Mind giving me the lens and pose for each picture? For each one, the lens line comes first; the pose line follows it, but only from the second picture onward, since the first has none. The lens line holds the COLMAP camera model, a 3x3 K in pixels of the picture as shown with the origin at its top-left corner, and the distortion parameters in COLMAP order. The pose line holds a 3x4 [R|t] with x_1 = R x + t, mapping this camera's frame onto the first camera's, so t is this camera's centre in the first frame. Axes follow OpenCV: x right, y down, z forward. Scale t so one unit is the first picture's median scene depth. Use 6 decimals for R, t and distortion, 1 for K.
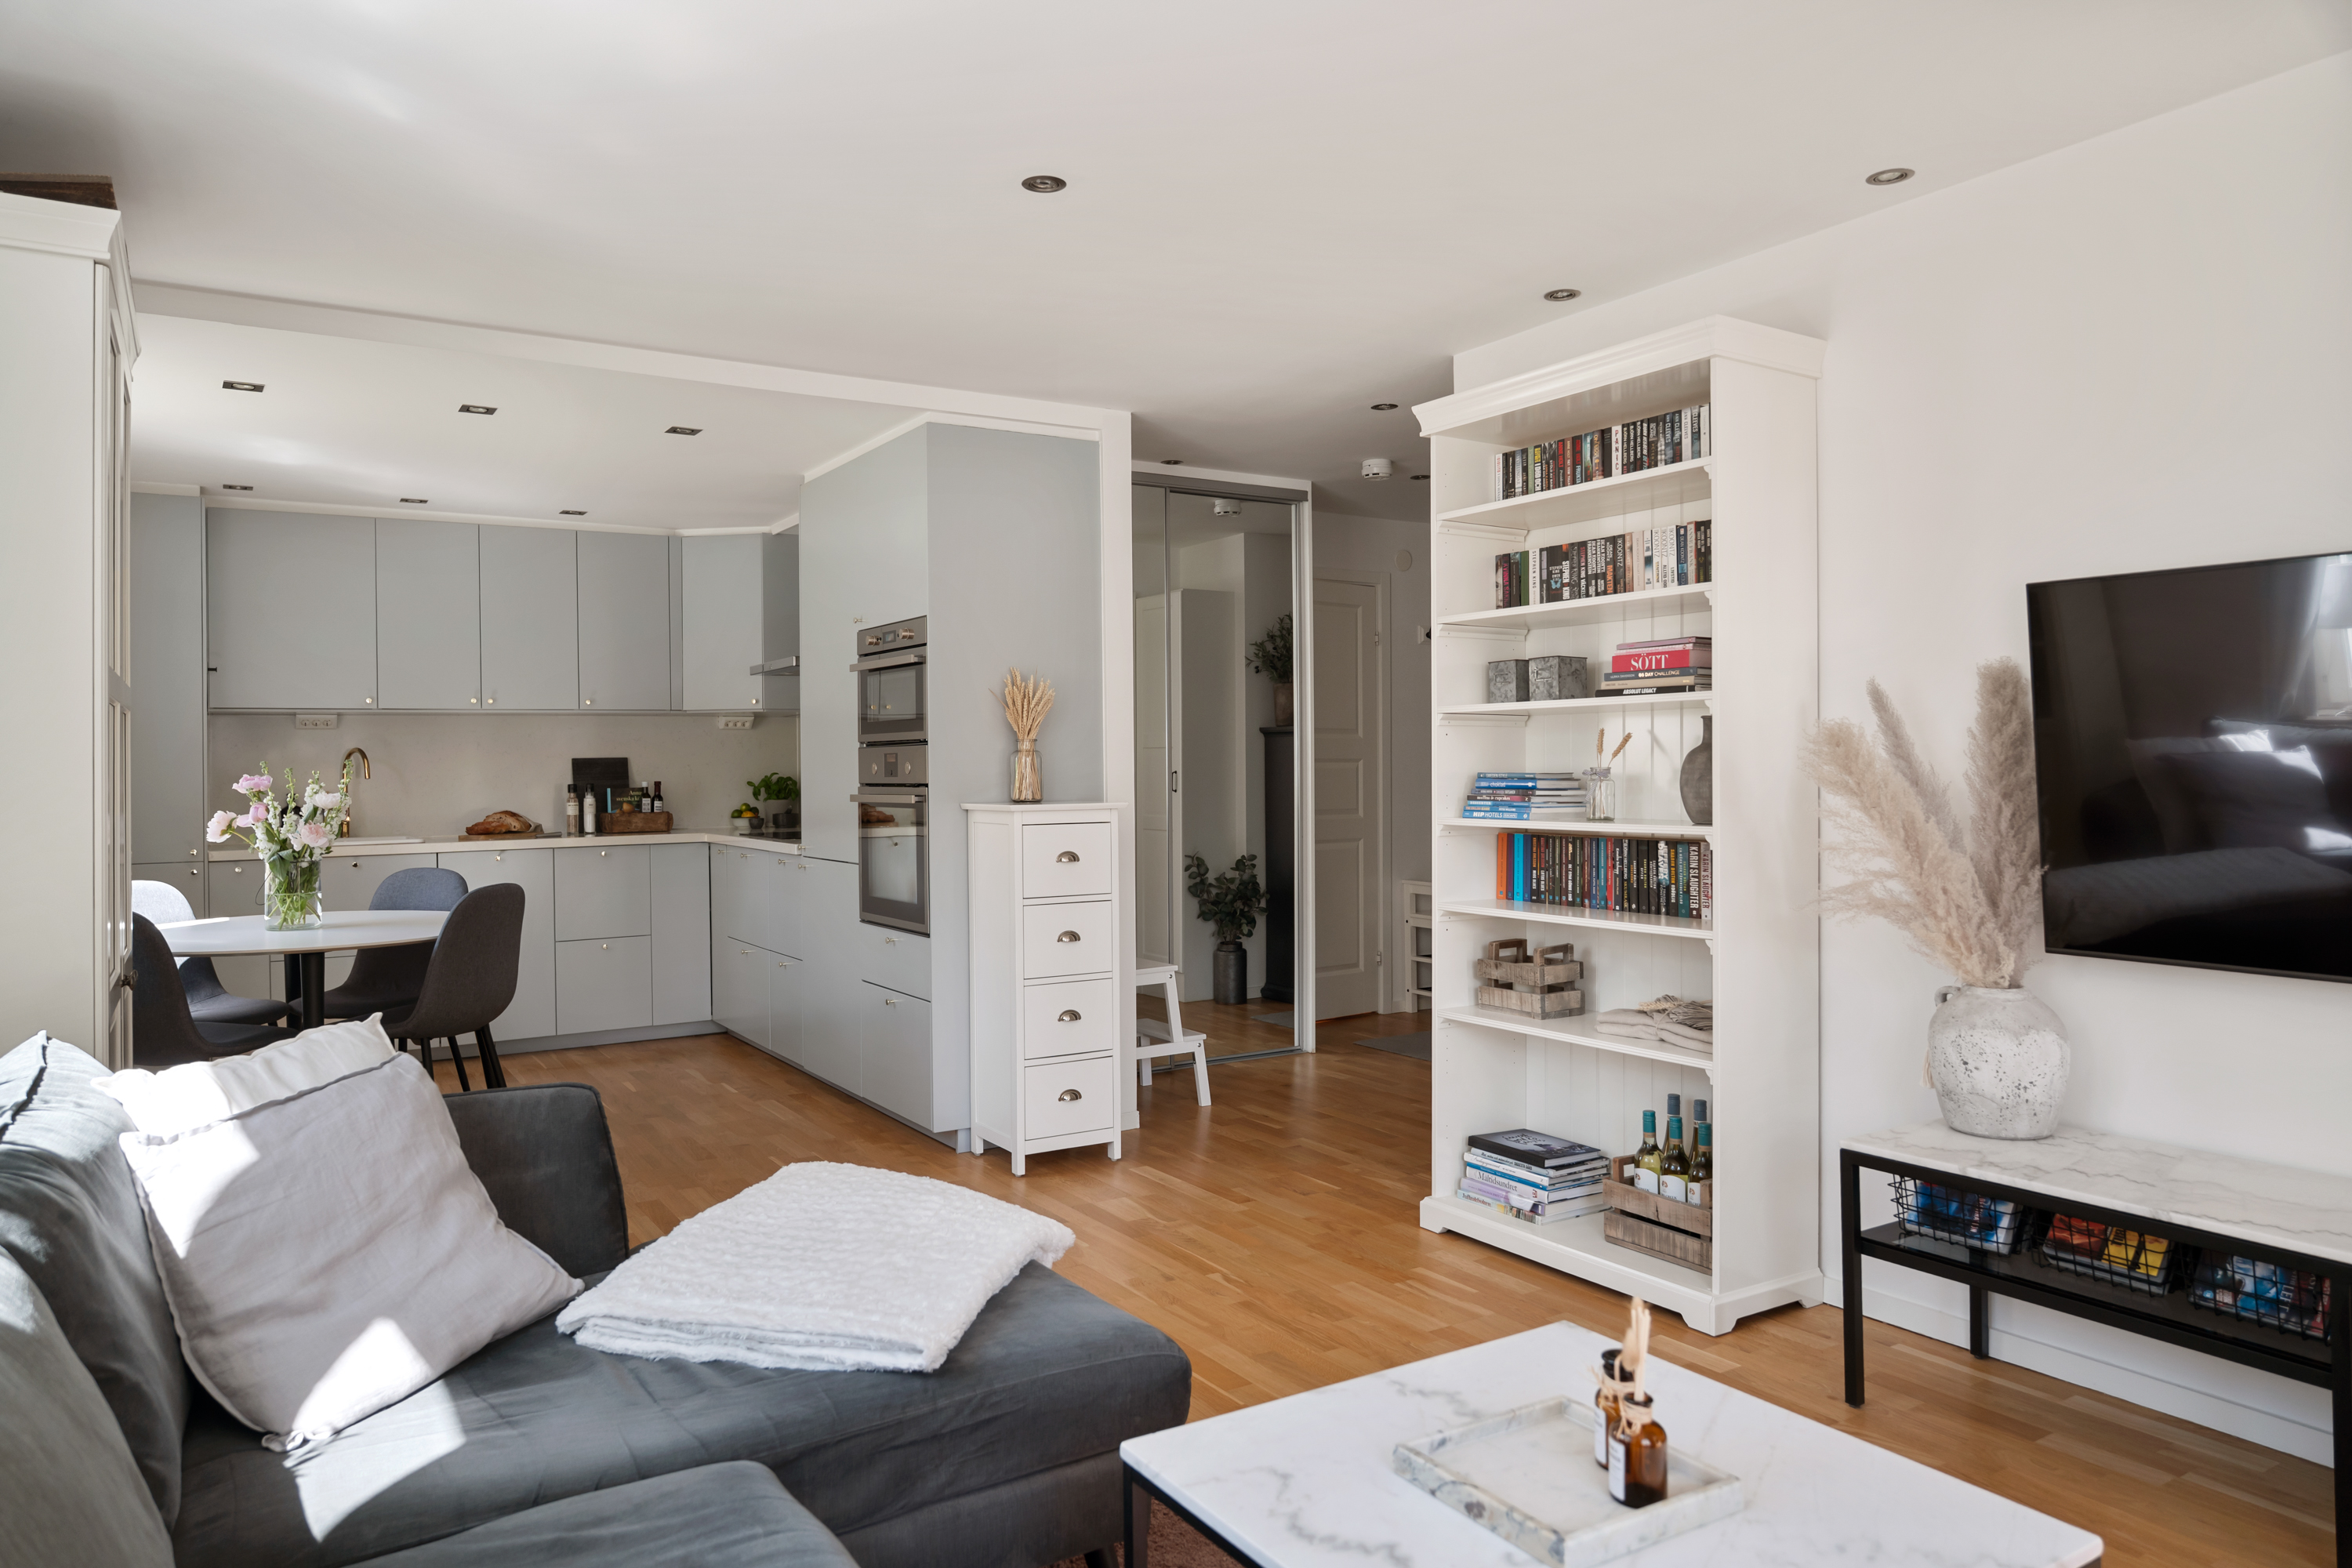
lens RADIAL K [[1529.3, 0, 1119.4], [0, 1529.3, 721.5], [0, 0, 1]] dist [-0.000450, 0.002949]
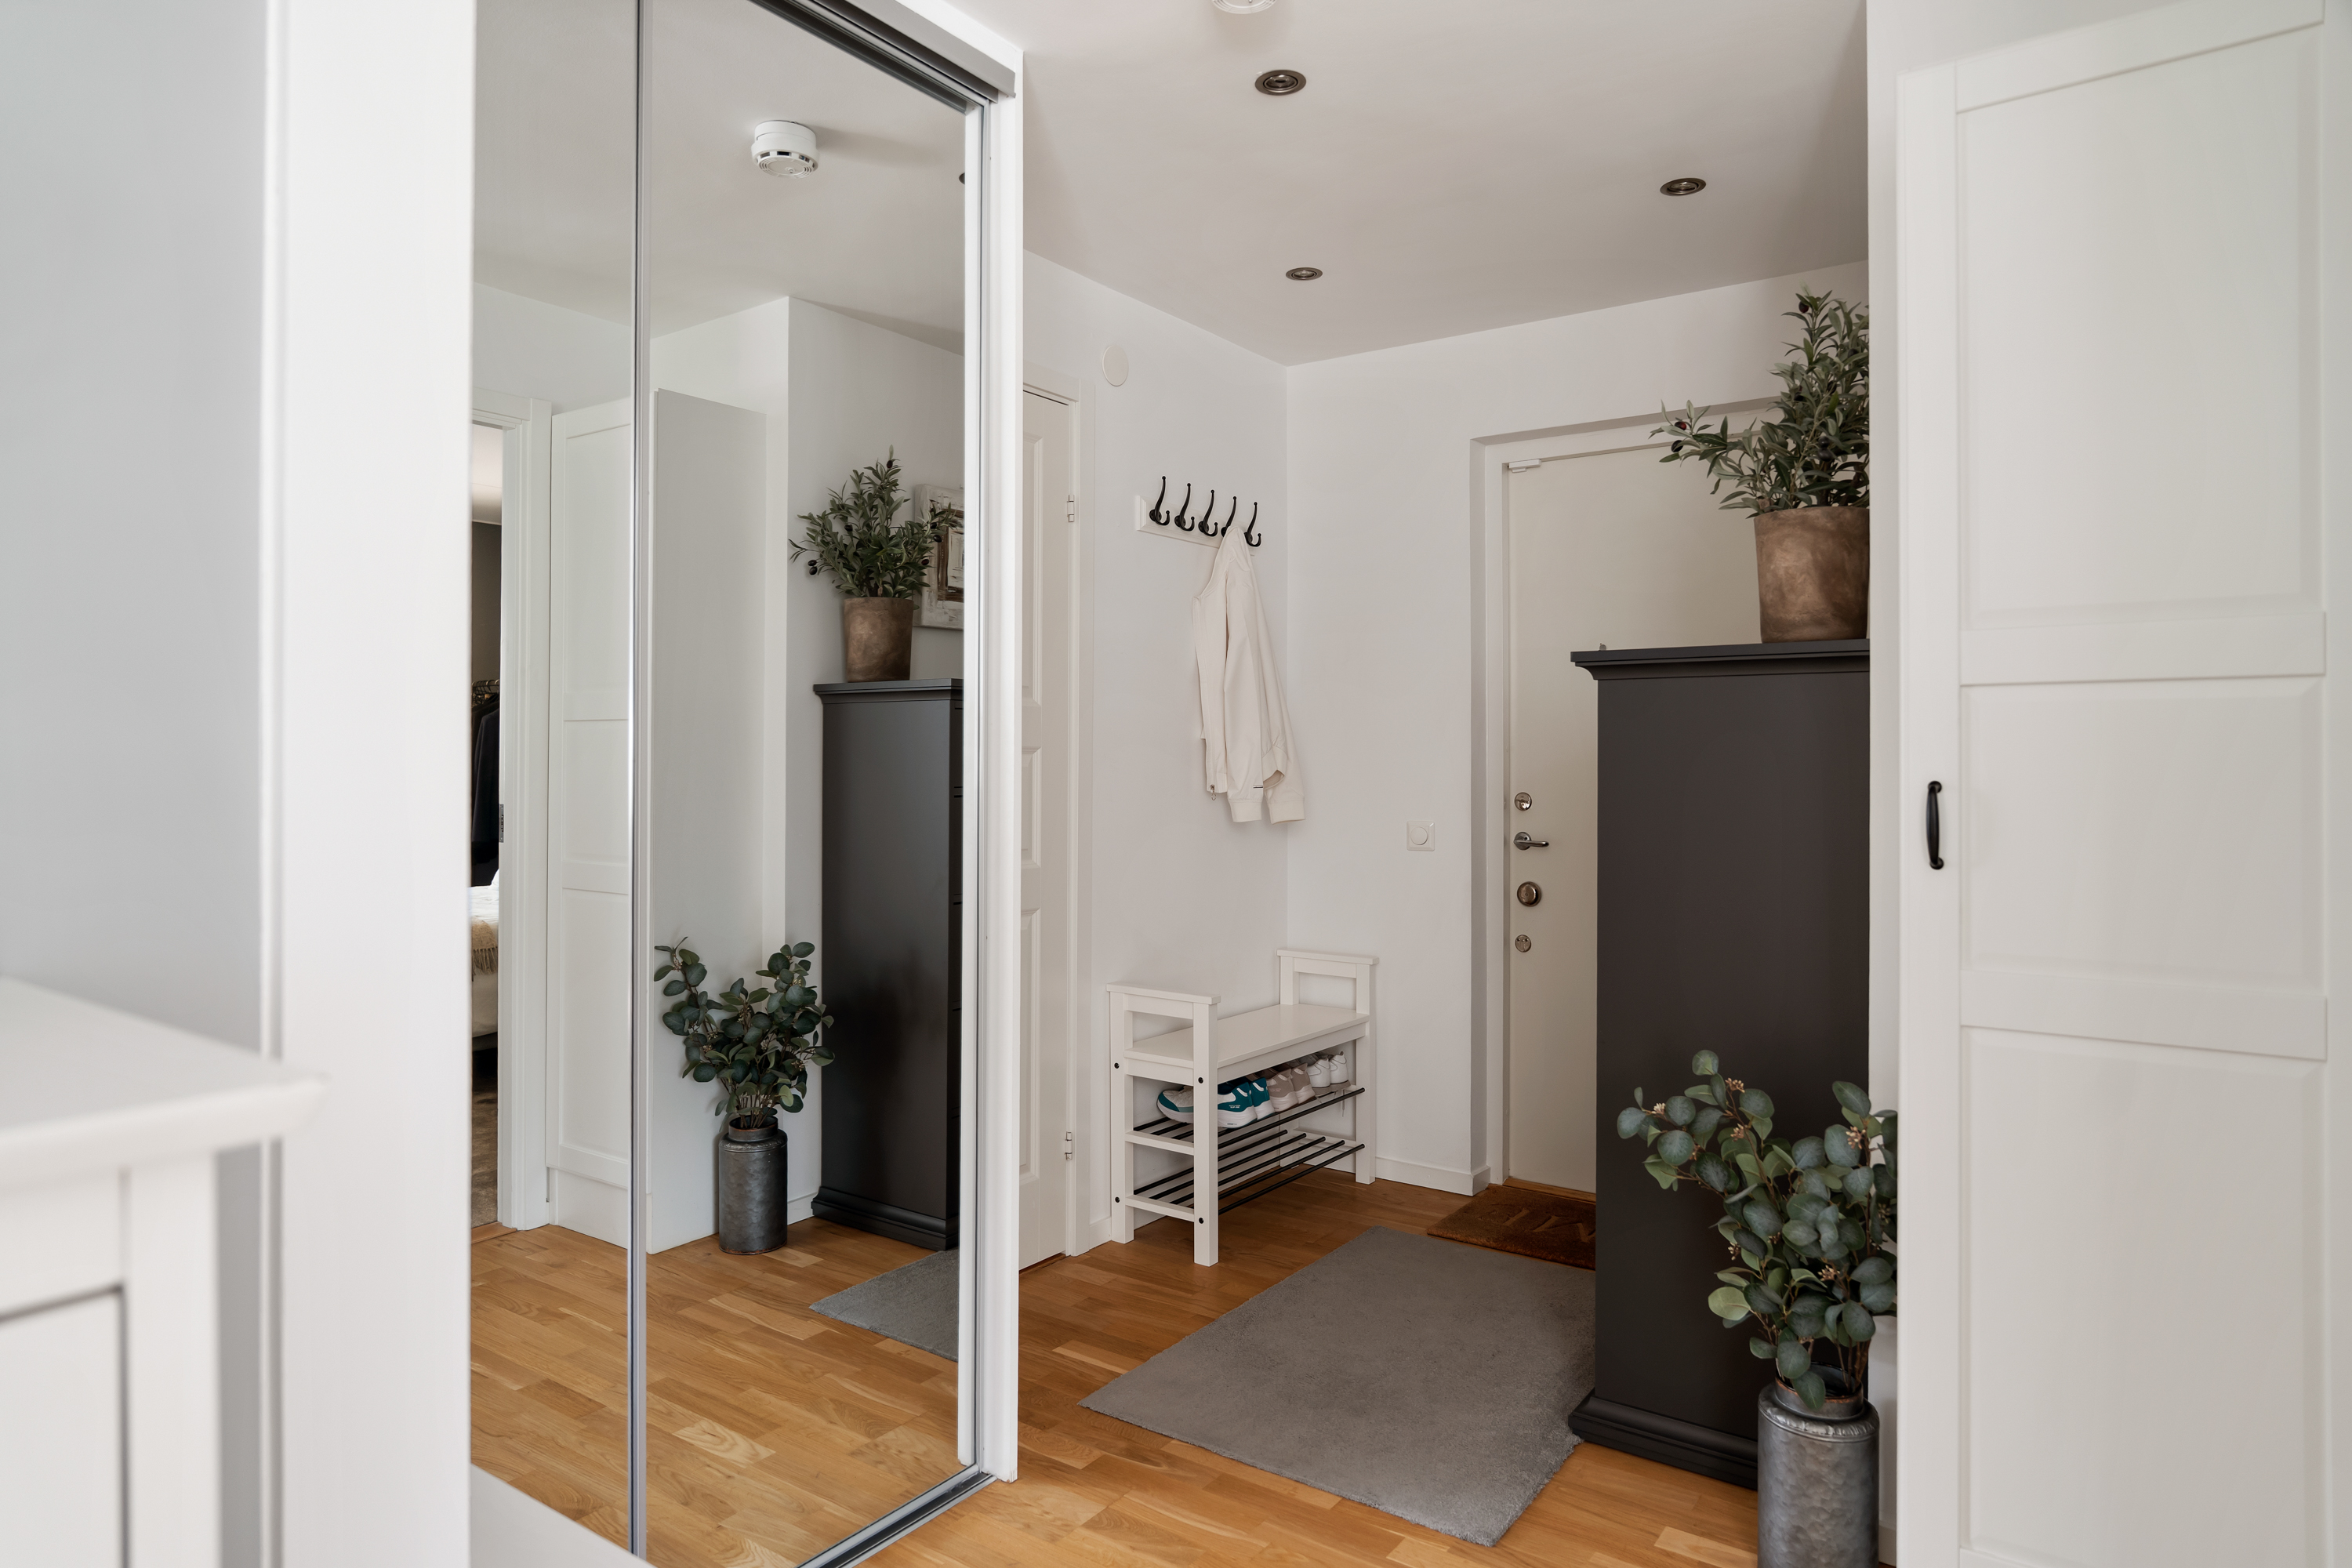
lens RADIAL K [[1438.9, 0, 1176.1], [0, 1438.9, 769.2], [0, 0, 1]] dist [0.004806, 0.000524]
pose [[0.915453, 0.010393, 0.402292, 0.016456], [-0.021771, 0.999482, 0.023722, 0.029195], [-0.401836, -0.030474, 0.915204, 0.842363]]
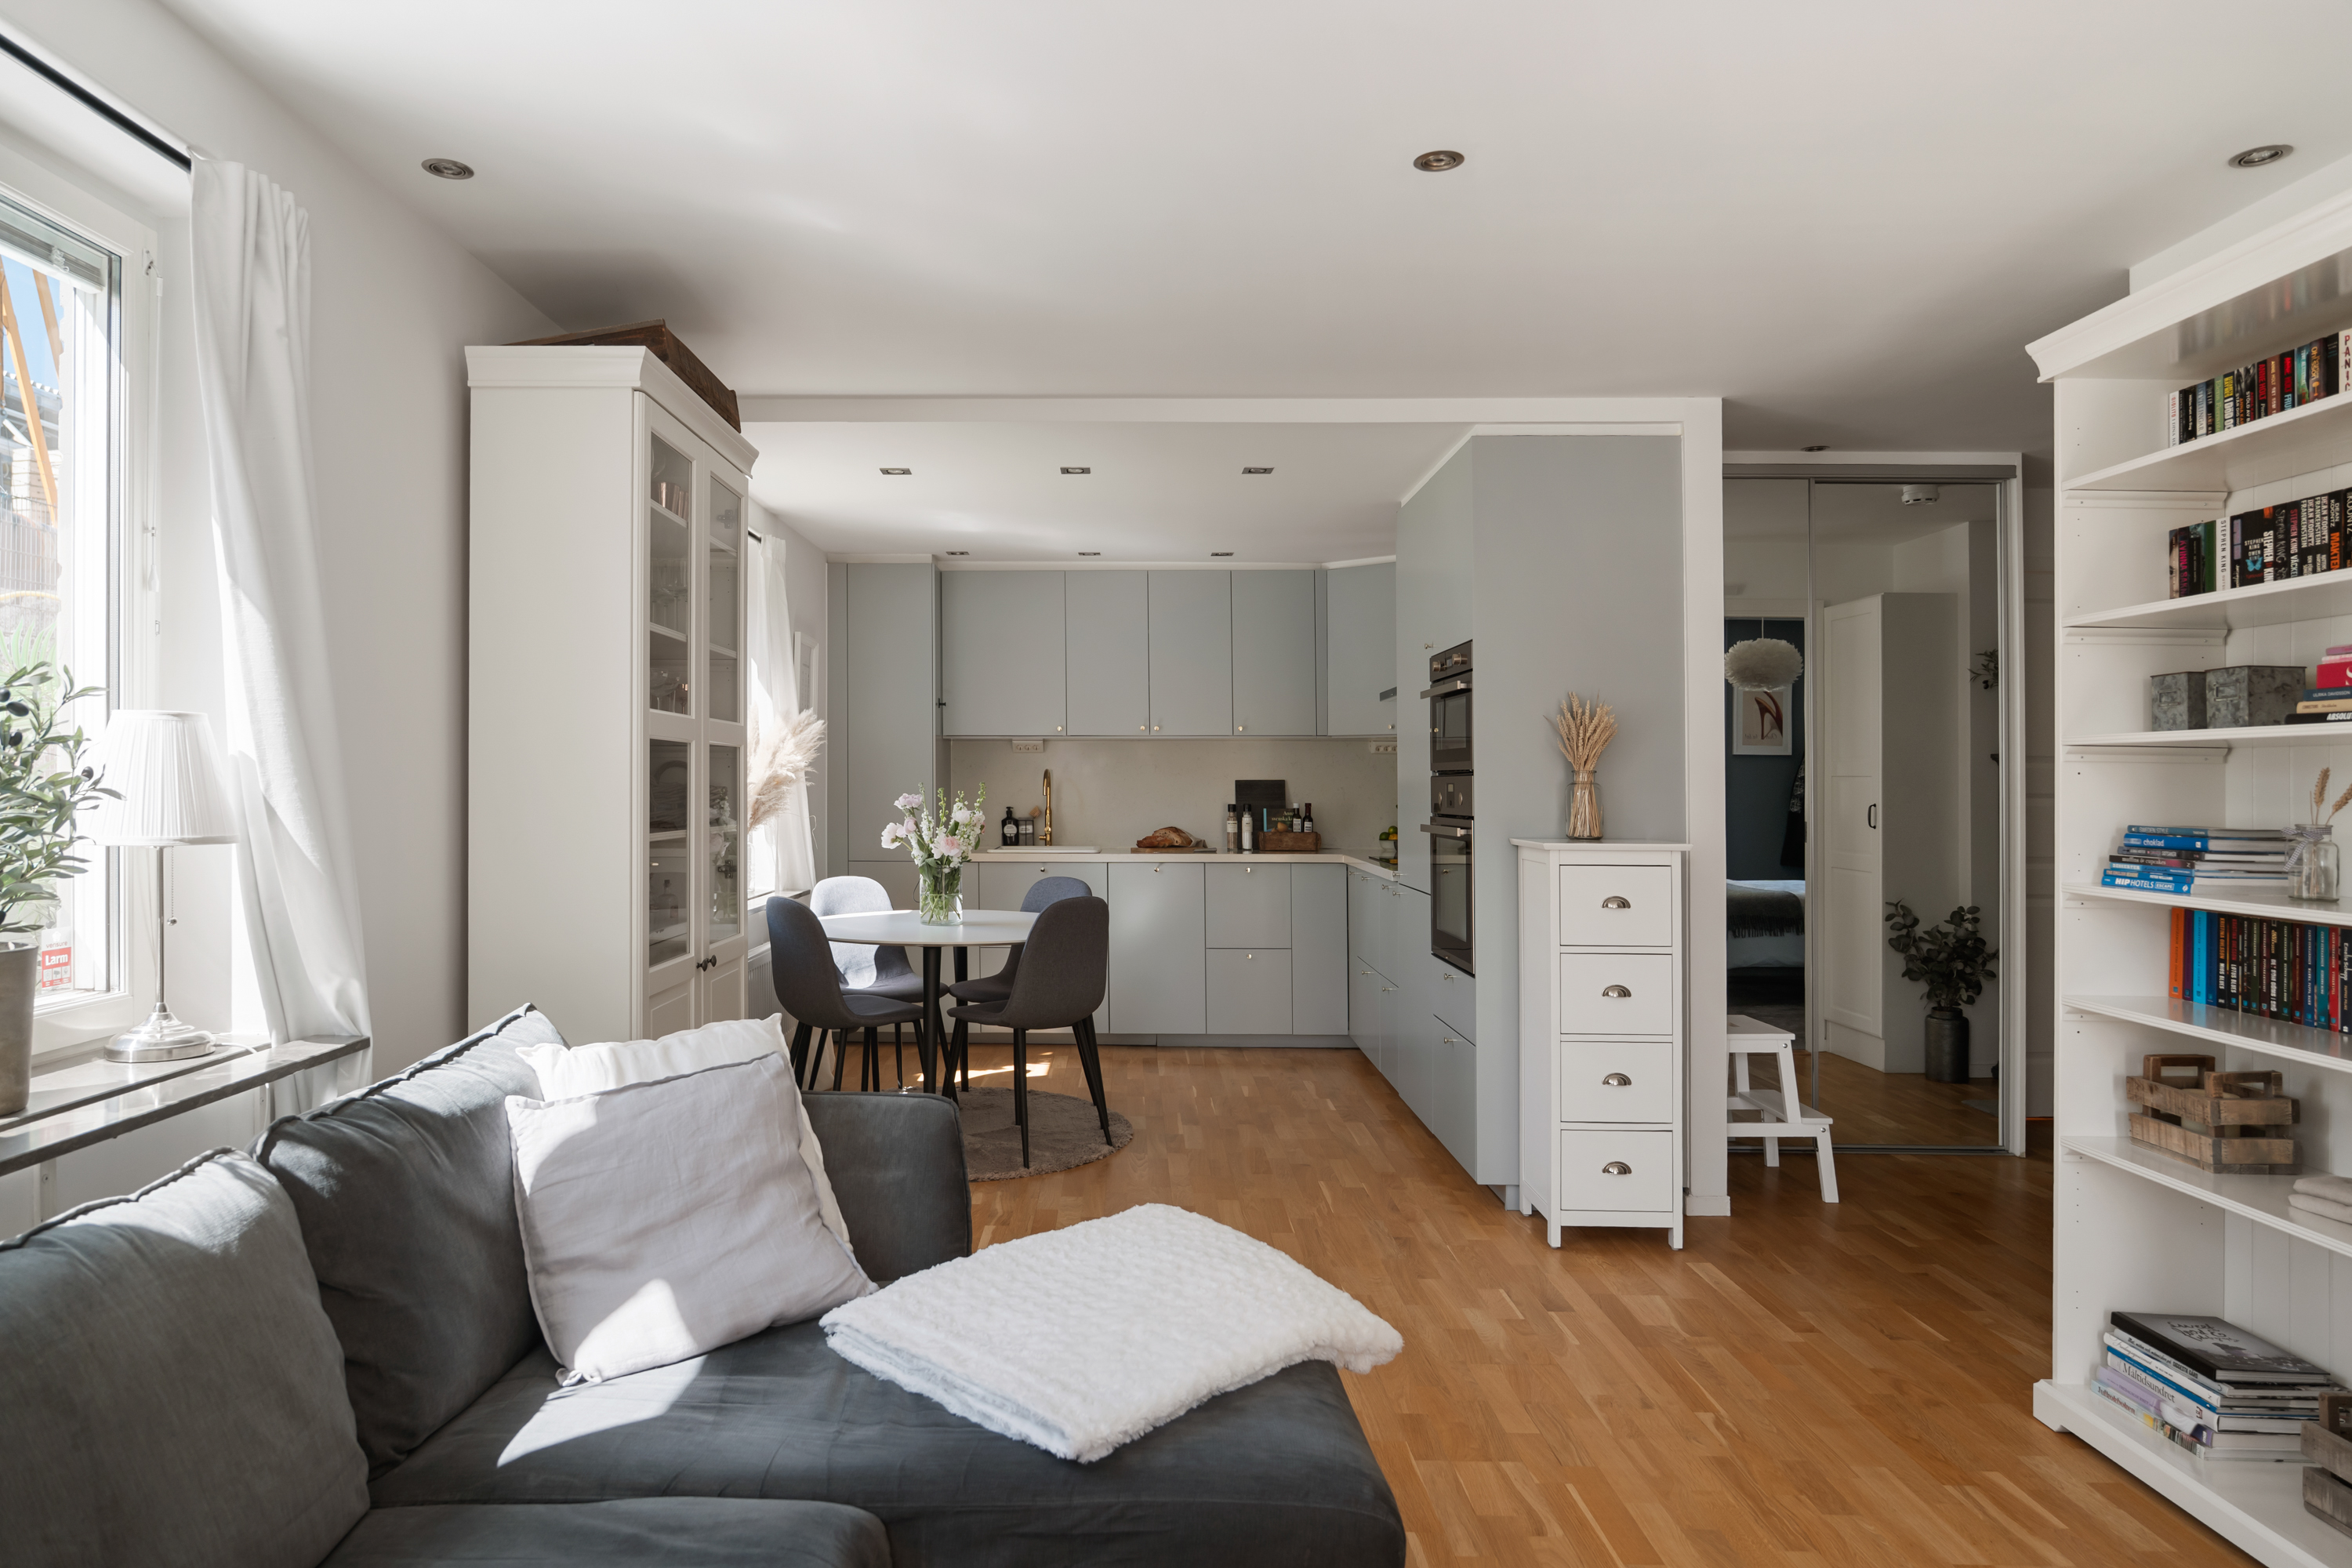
lens RADIAL K [[1440.3, 0, 1067.3], [0, 1440.3, 746.7], [0, 0, 1]] dist [-0.004143, 0.003828]
pose [[0.840011, 0.001100, -0.542568, 0.152424], [0.001853, 0.999986, 0.004896, -0.007757], [0.542566, -0.005118, 0.839997, 0.113528]]
